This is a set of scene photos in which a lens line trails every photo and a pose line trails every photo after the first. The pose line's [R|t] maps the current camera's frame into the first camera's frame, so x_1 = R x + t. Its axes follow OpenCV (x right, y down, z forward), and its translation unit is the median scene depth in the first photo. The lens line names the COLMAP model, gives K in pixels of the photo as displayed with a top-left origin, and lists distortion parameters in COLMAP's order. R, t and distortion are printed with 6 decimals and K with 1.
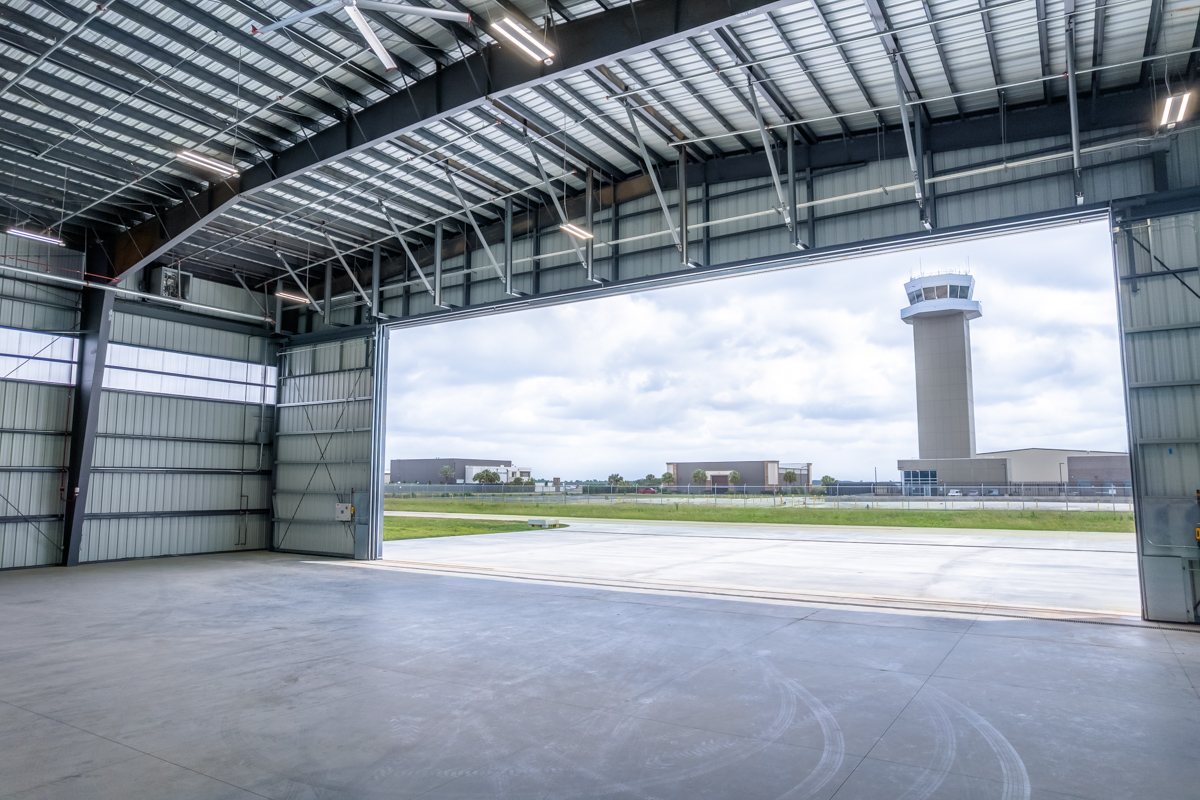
lens RADIAL K [[765.4, 0, 600.0], [0, 765.4, 400.0], [0, 0, 1]] dist [-0.041693, 0.000517]
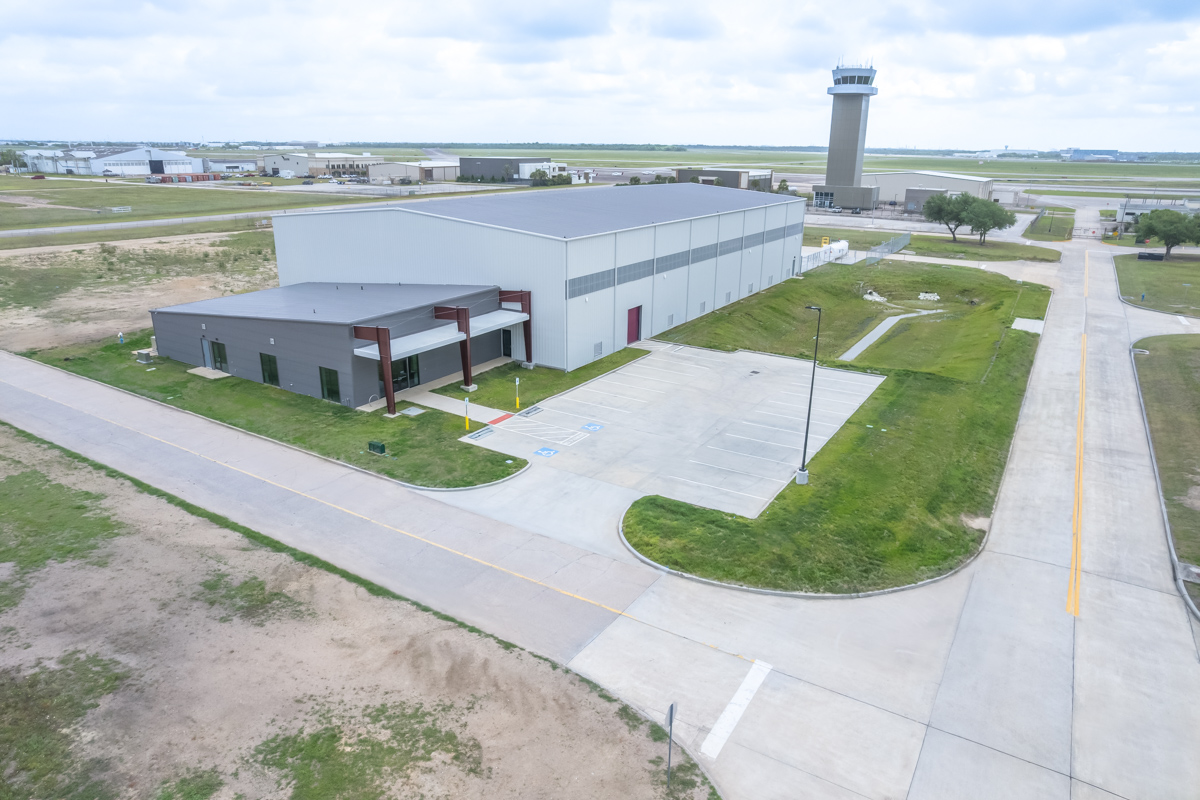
lens RADIAL K [[765.4, 0, 600.0], [0, 765.4, 400.0], [0, 0, 1]] dist [-0.041693, 0.000517]
pose [[0.999725, 0.010167, 0.021137, -0.087477], [-0.018072, 0.908337, 0.417848, -0.141827], [-0.014951, -0.418115, 0.908271, -0.562985]]
